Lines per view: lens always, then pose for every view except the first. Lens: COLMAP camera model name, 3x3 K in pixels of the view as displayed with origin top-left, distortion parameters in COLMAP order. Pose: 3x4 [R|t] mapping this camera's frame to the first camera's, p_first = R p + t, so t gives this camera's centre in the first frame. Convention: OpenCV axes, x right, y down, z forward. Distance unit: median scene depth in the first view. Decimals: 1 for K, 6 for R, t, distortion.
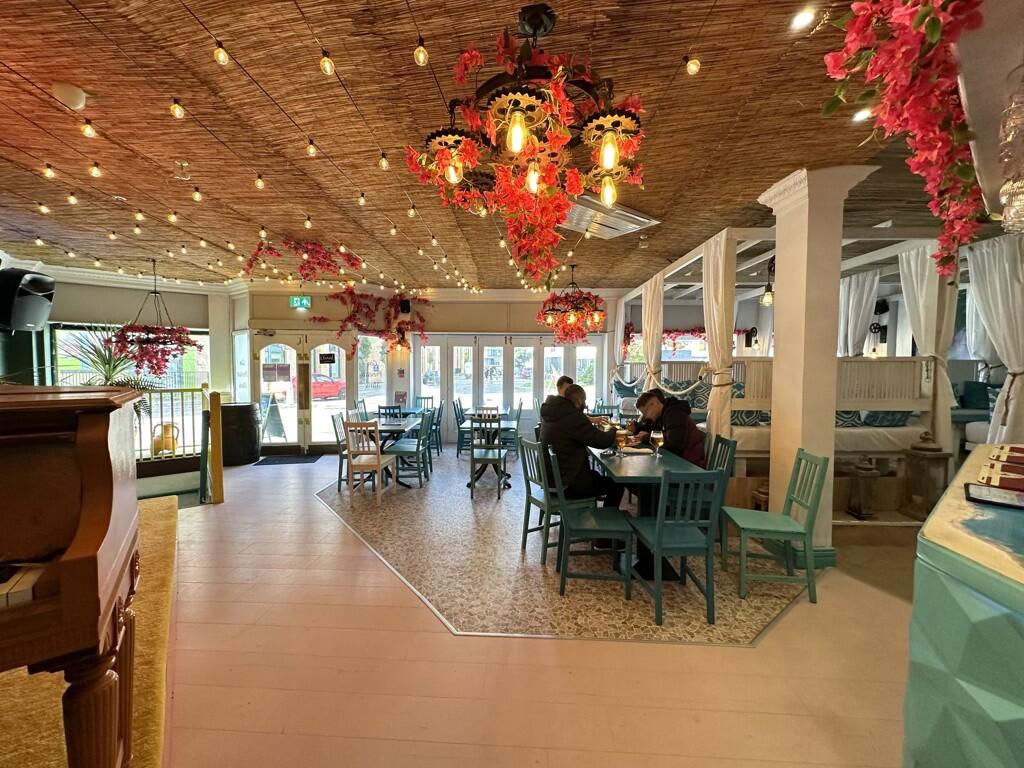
lens RADIAL K [[413.0, 0, 509.6], [0, 413.0, 385.5], [0, 0, 1]] dist [-0.004347, 0.000336]
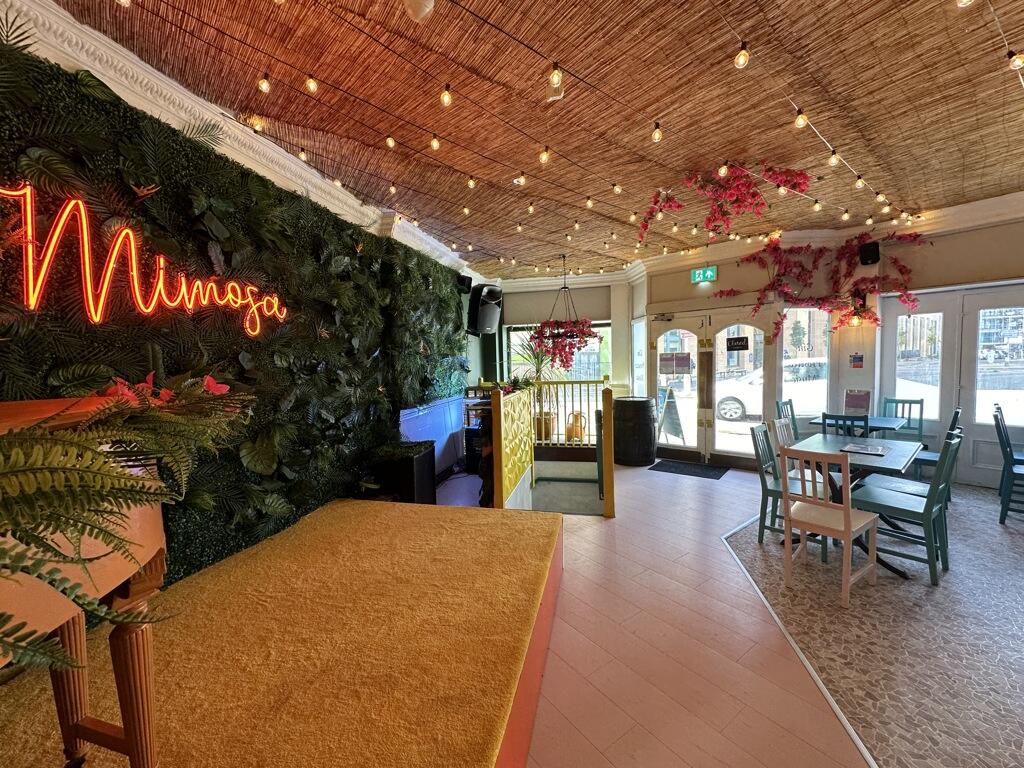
lens RADIAL K [[413.0, 0, 510.4], [0, 413.0, 385.8], [0, 0, 1]] dist [-0.004347, 0.000336]
pose [[0.628130, 0.026952, -0.777642, -0.114347], [-0.002937, 0.999475, 0.032268, -0.011583], [0.778103, -0.017985, 0.627879, 0.200611]]
